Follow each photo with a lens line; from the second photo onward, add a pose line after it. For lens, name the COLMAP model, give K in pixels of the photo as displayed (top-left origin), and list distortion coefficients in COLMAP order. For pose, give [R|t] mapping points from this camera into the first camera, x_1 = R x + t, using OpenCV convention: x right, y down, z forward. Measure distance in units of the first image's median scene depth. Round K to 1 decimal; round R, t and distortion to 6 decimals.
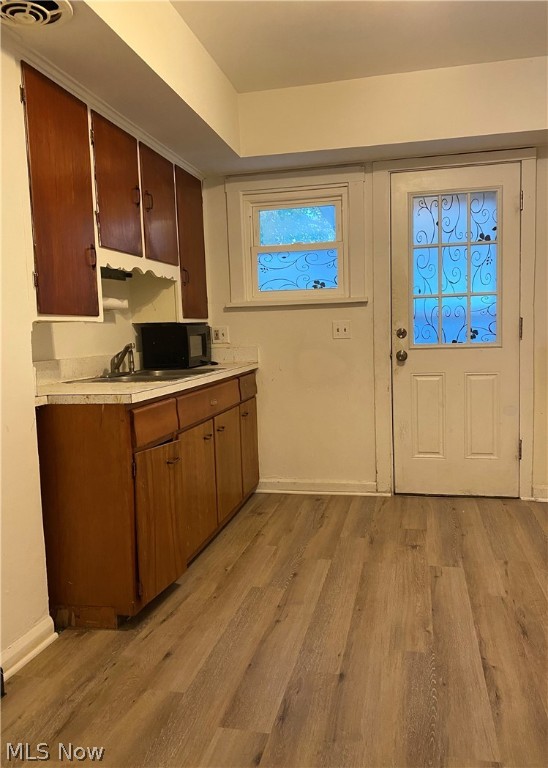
lens RADIAL K [[581.8, 0, 274.0], [0, 581.8, 384.0], [0, 0, 1]] dist [0.005631, -0.001335]
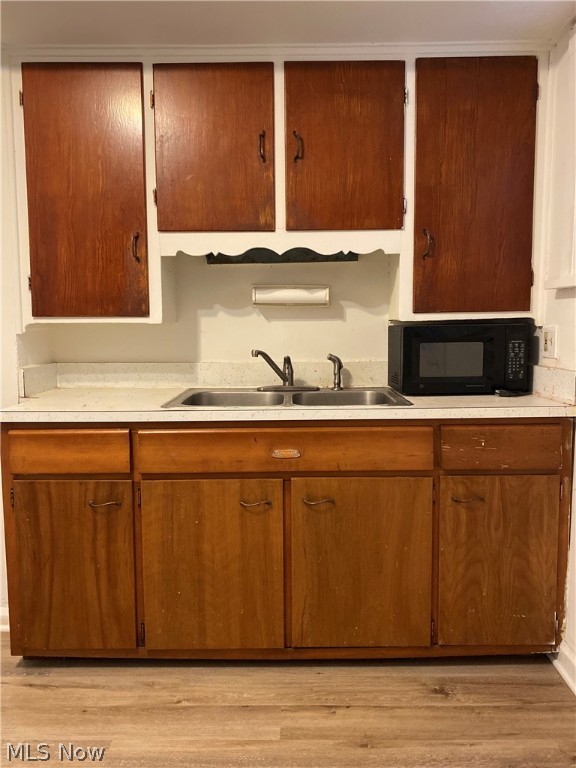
lens RADIAL K [[586.8, 0, 288.0], [0, 586.8, 384.0], [0, 0, 1]] dist [0.081137, -0.098466]
pose [[0.218115, 0.121519, -0.968328, 0.294773], [-0.090656, 0.990450, 0.103875, -0.062924], [0.971703, 0.065128, 0.227048, 0.503513]]
